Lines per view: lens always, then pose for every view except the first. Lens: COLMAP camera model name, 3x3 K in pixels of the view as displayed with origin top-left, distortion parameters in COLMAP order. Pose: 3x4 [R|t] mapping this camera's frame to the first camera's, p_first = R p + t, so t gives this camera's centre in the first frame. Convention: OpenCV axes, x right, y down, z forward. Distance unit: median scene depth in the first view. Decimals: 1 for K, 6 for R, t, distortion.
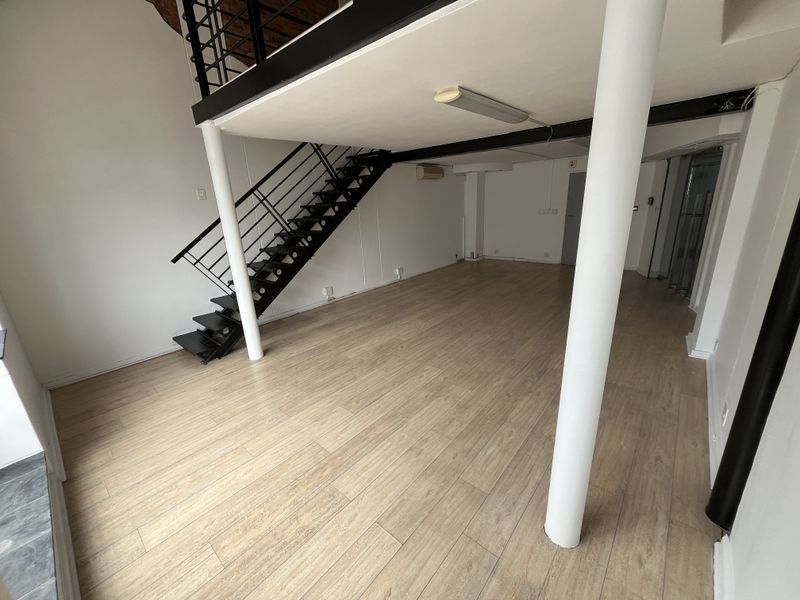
lens RADIAL K [[326.0, 0, 397.0], [0, 326.0, 300.4], [0, 0, 1]] dist [0.000352, -0.000276]
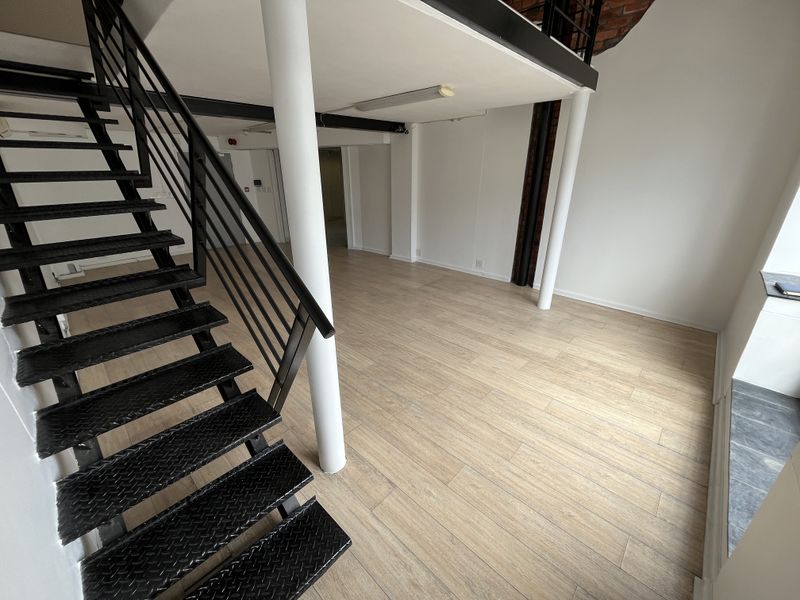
lens RADIAL K [[326.0, 0, 397.9], [0, 326.0, 301.7], [0, 0, 1]] dist [0.000352, -0.000276]
pose [[0.036068, -0.323438, 0.945562, -1.519077], [0.300122, 0.906007, 0.298460, -0.338896], [-0.953219, 0.273019, 0.129749, 1.371103]]
